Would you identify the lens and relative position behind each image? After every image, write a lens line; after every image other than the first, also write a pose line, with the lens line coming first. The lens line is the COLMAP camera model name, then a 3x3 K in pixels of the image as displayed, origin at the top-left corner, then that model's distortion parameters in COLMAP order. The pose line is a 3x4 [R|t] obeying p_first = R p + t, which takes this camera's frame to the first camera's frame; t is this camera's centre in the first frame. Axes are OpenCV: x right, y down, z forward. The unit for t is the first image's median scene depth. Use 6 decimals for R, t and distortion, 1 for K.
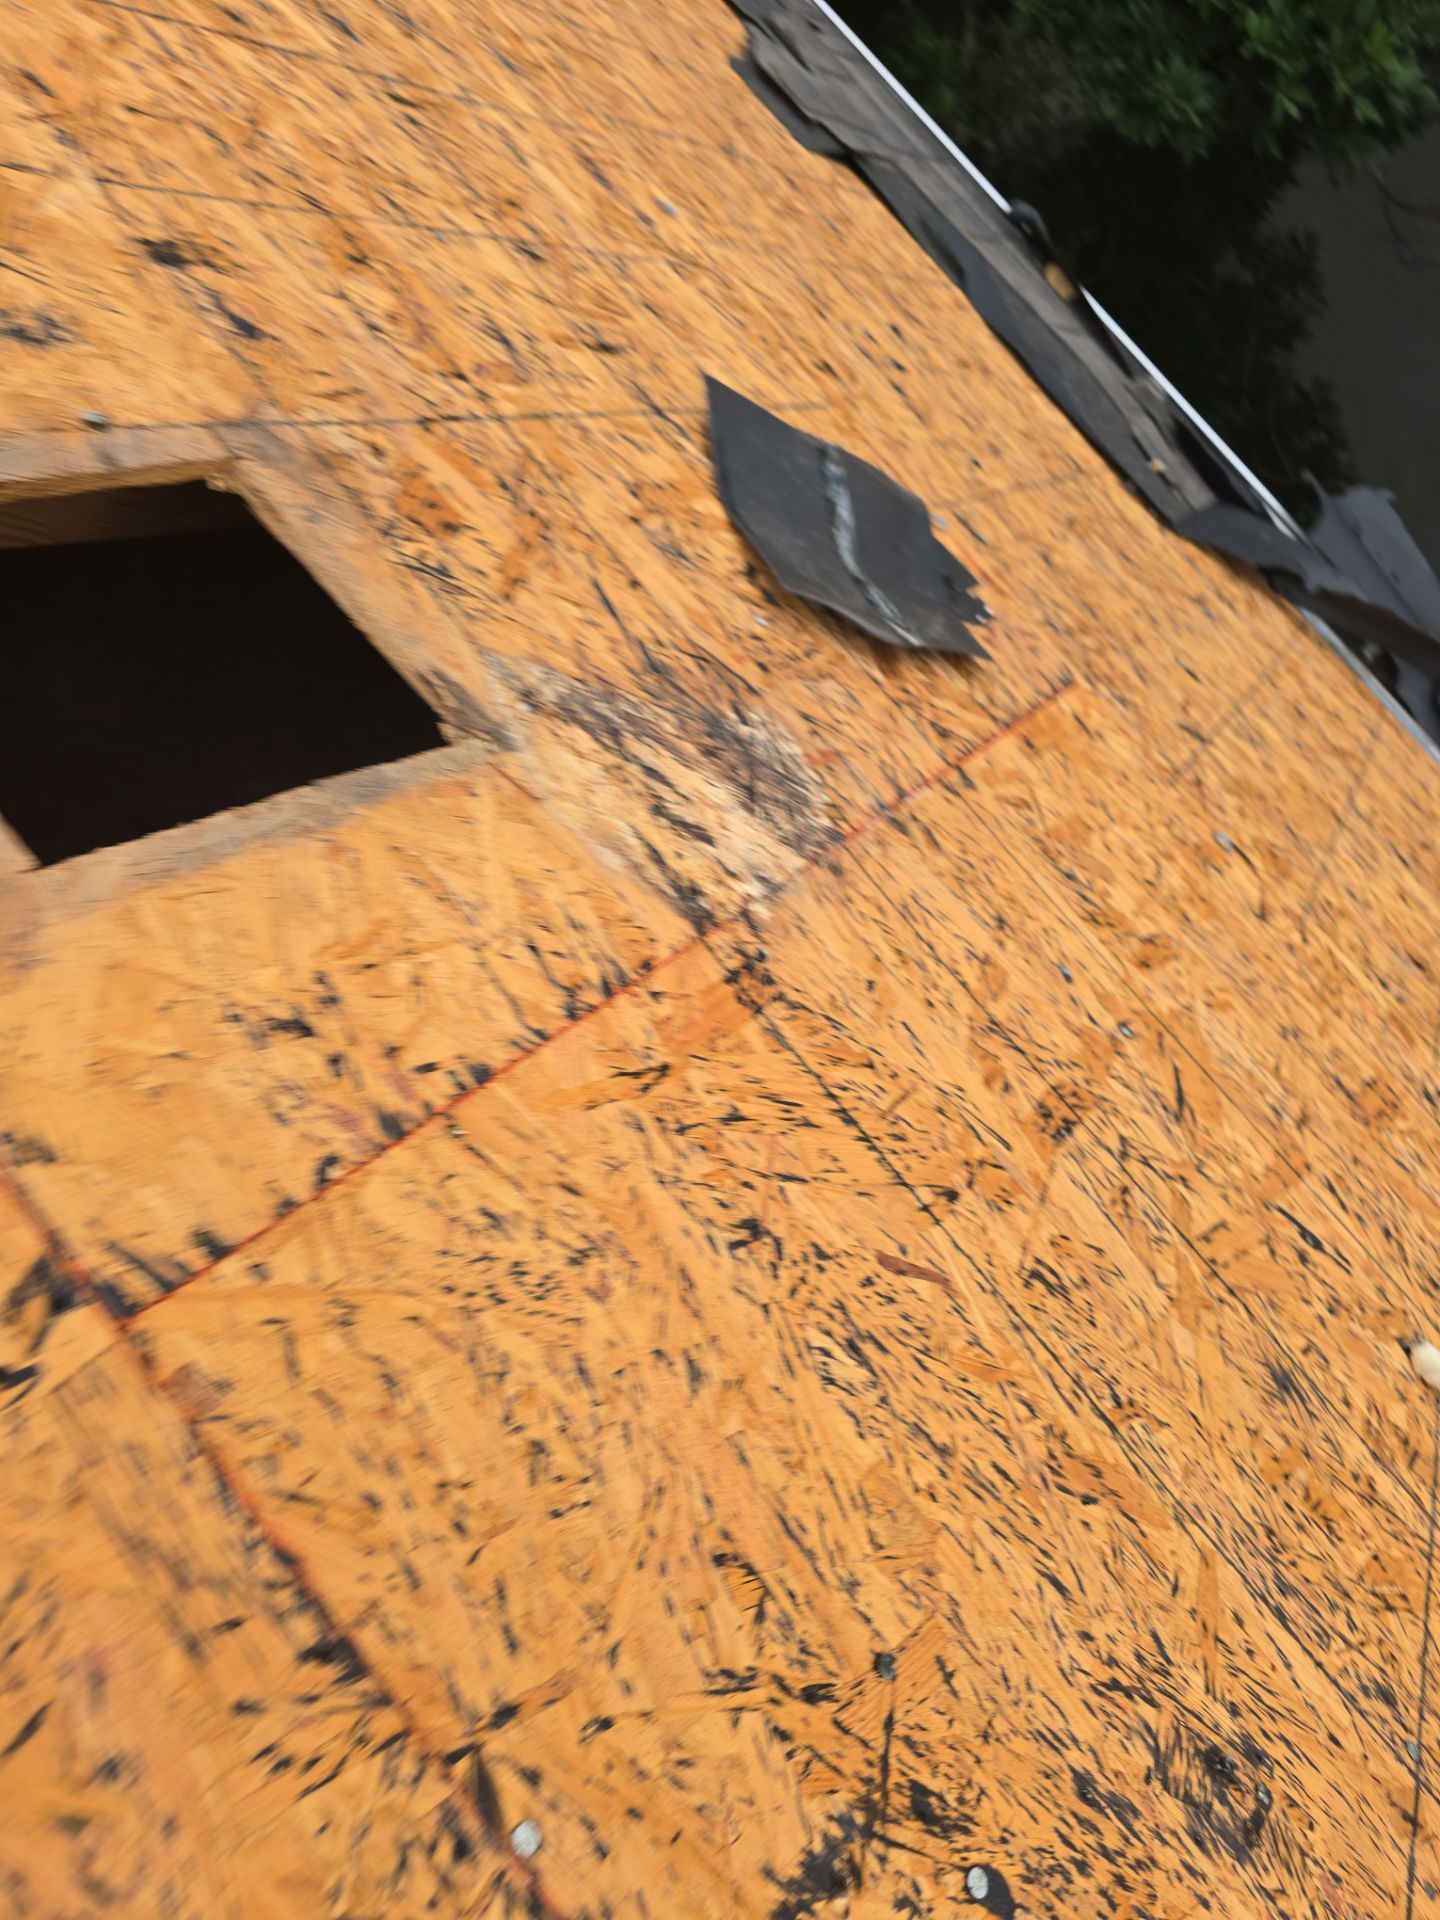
lens RADIAL K [[1277.1, 0, 678.5], [0, 1277.1, 959.3], [0, 0, 1]] dist [0.036108, -0.018110]
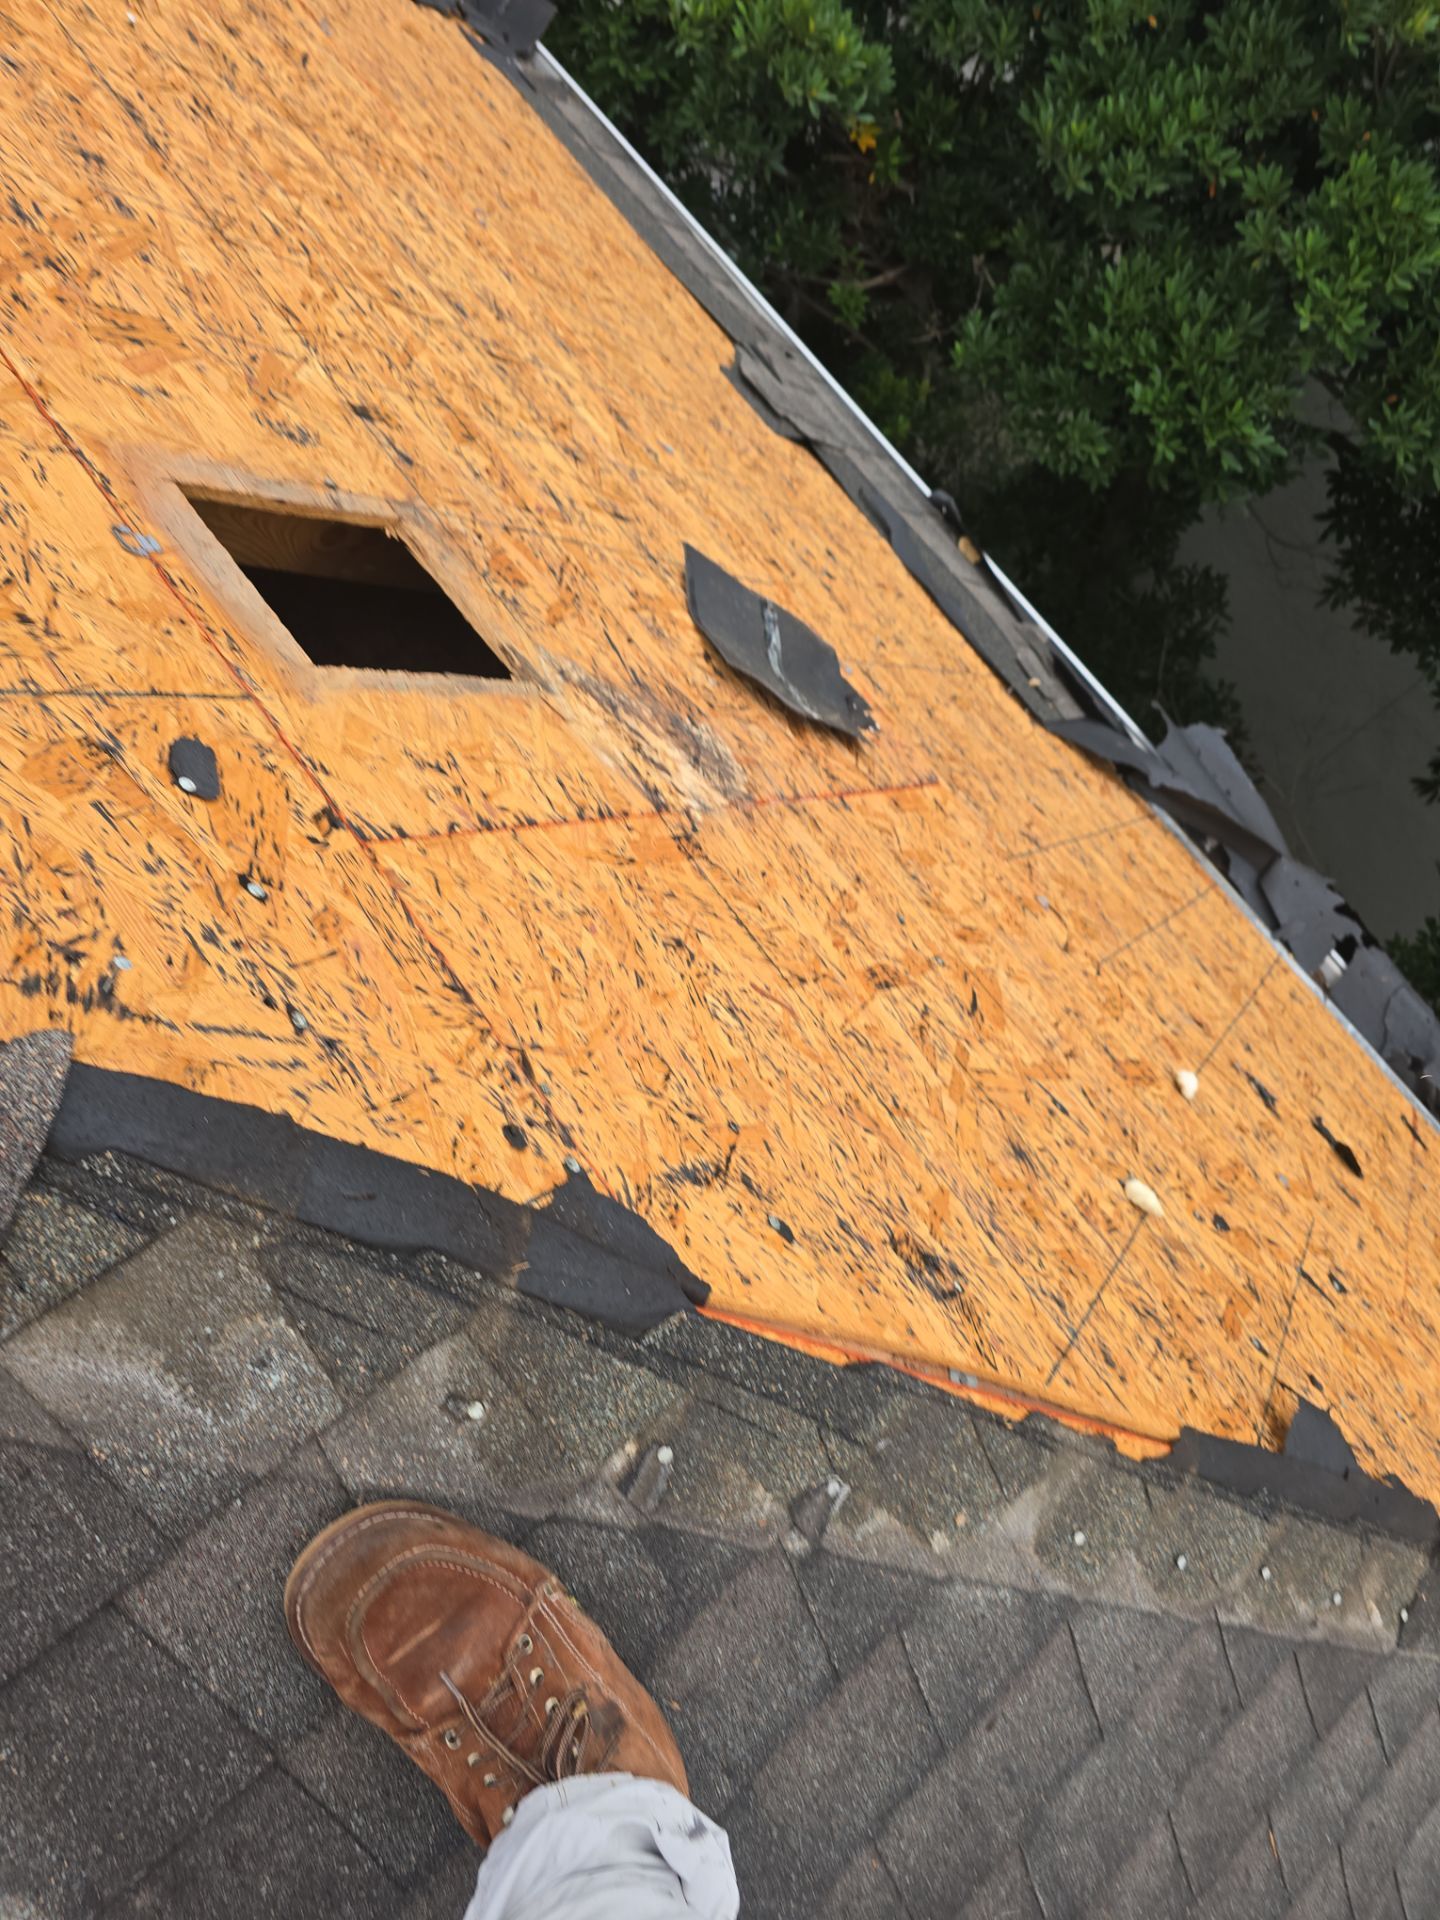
lens RADIAL K [[1314.7, 0, 720.0], [0, 1314.7, 960.0], [0, 0, 1]] dist [0.088463, -0.071589]
pose [[0.995722, 0.073240, 0.056330, 0.011633], [-0.060367, 0.977215, -0.203485, 0.400594], [-0.069950, 0.199214, 0.977456, -0.491157]]
